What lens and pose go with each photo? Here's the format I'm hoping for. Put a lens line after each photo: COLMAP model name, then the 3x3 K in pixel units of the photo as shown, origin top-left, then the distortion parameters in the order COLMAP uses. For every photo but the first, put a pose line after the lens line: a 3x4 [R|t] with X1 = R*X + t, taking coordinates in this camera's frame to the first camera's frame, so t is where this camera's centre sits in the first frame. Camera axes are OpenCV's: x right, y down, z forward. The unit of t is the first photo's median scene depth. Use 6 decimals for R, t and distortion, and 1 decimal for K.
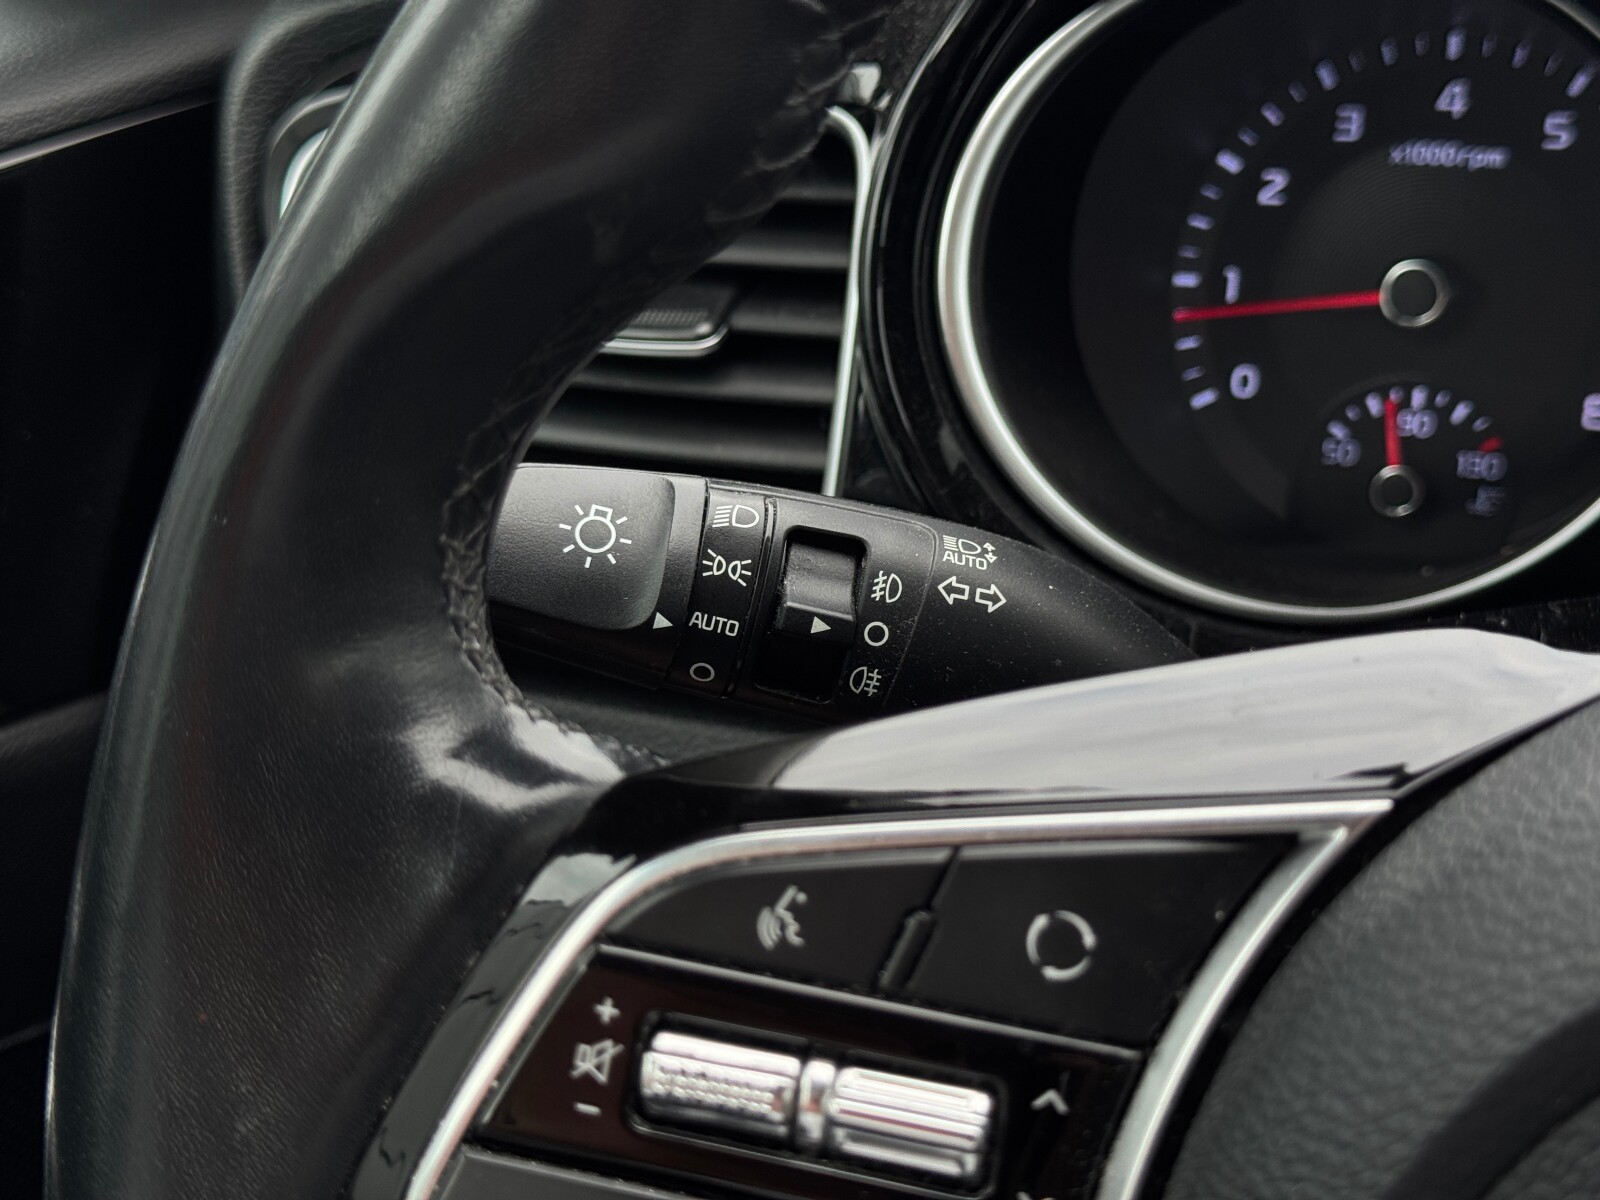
lens RADIAL K [[2312.8, 0, 794.1], [0, 2312.8, 610.6], [0, 0, 1]] dist [0.092742, 0.000000]
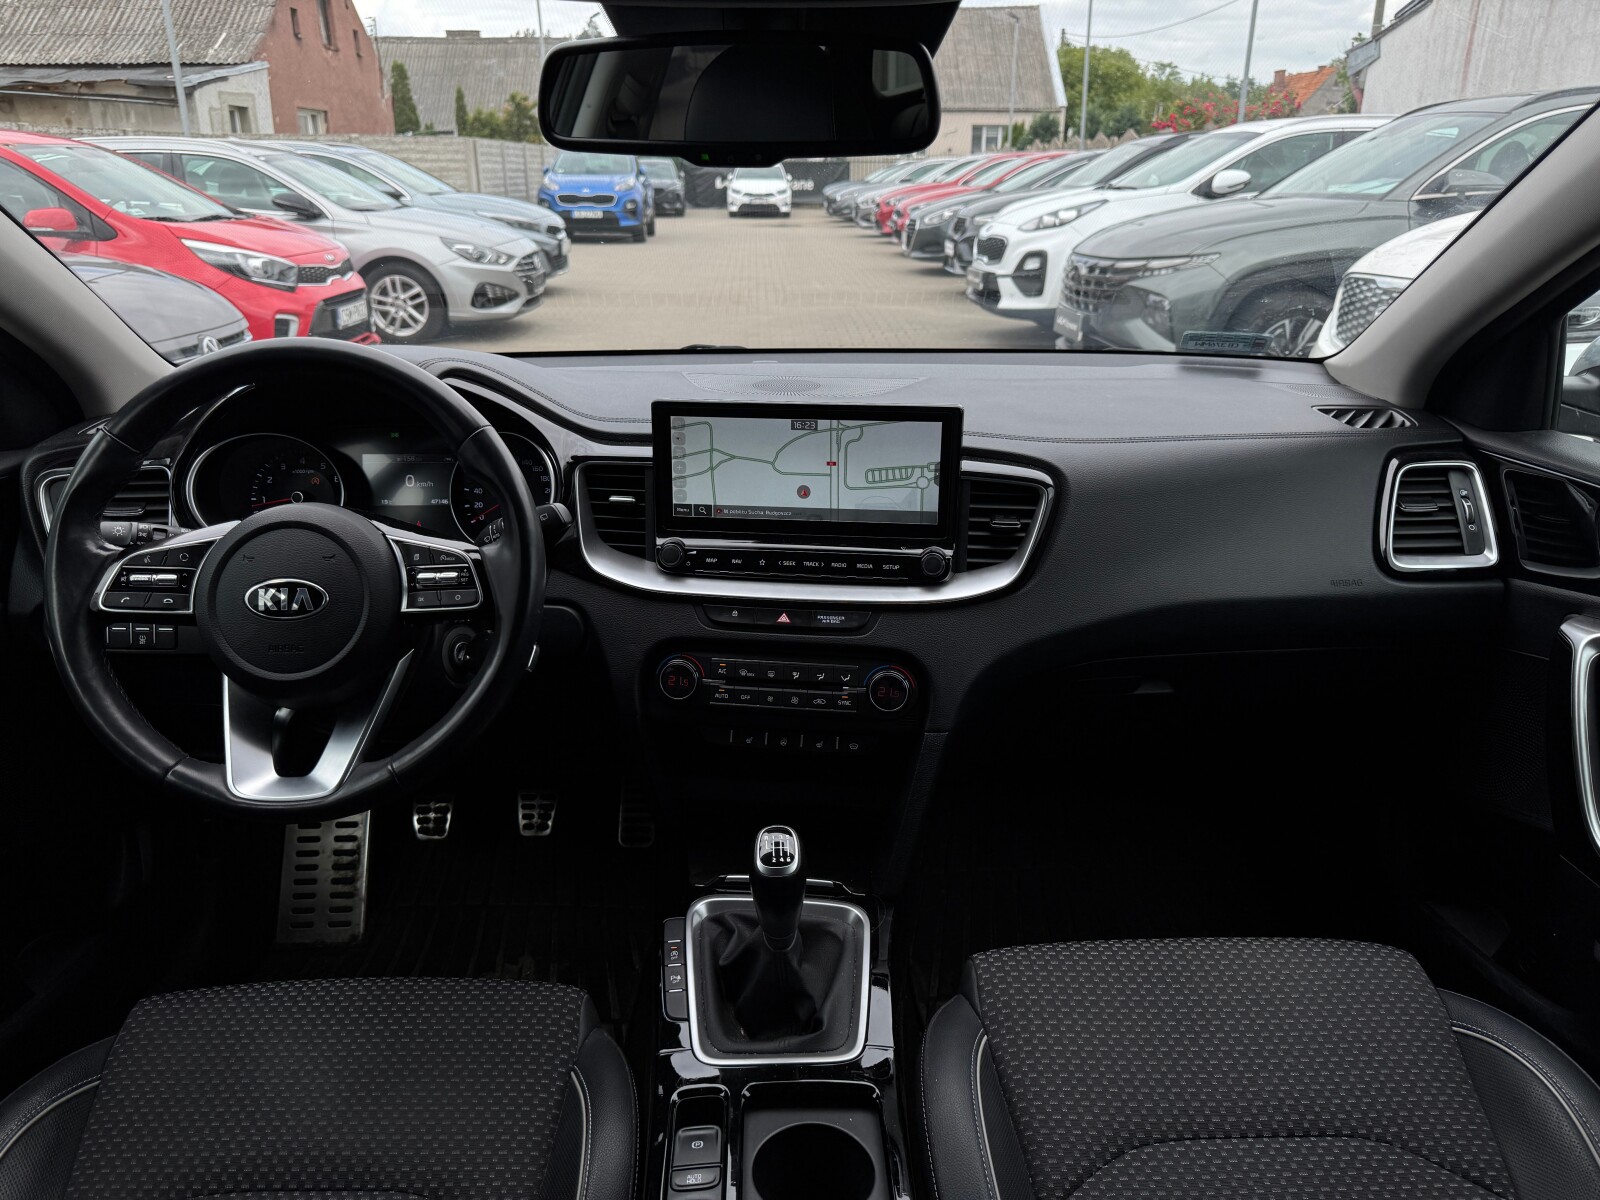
lens RADIAL K [[1147.9, 0, 803.6], [0, 1147.9, 608.1], [0, 0, 1]] dist [0.052444, -0.072999]
pose [[0.895861, -0.099076, 0.433148, 0.133650], [0.145076, 0.986621, -0.074381, 0.453202], [-0.419983, 0.129475, 0.898249, -1.730458]]
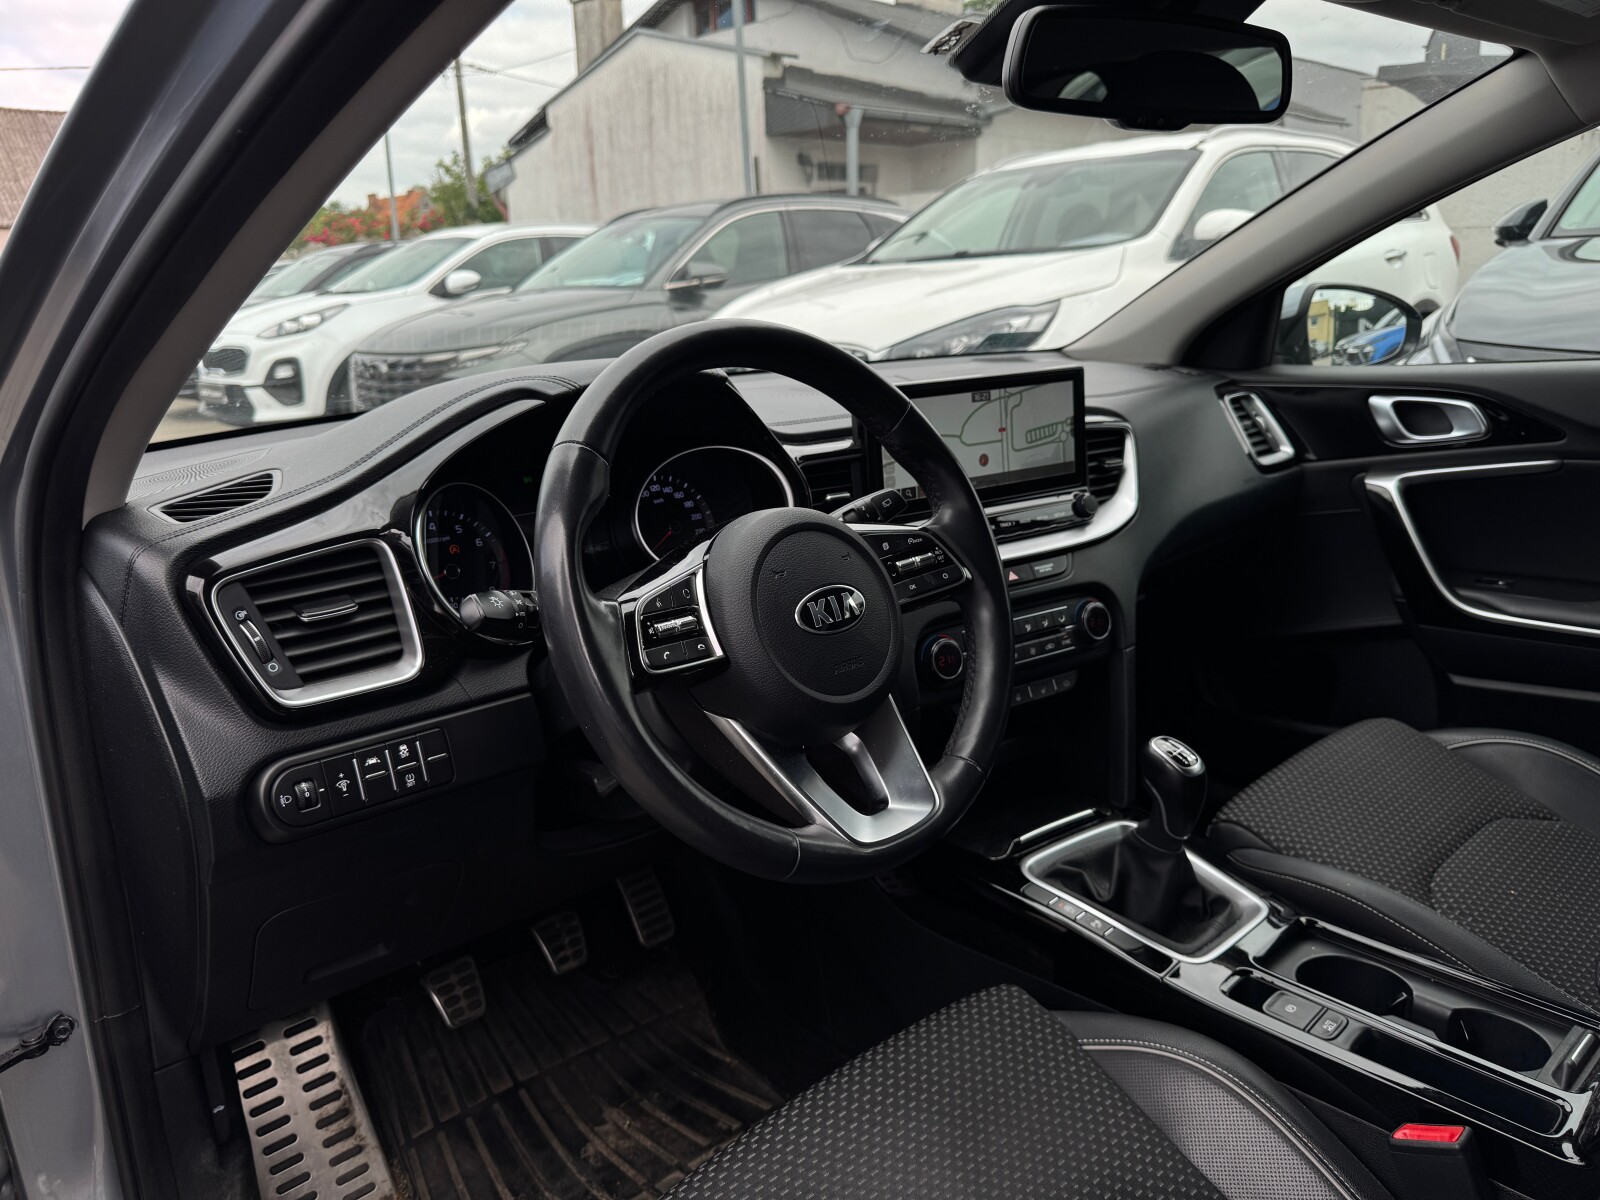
lens RADIAL K [[1147.9, 0, 814.2], [0, 1147.9, 606.6], [0, 0, 1]] dist [0.052444, -0.072999]
pose [[0.383245, -0.204828, 0.900649, -1.264931], [0.409598, 0.911667, 0.033041, 0.104889], [-0.827860, 0.356241, 0.433289, -0.332235]]
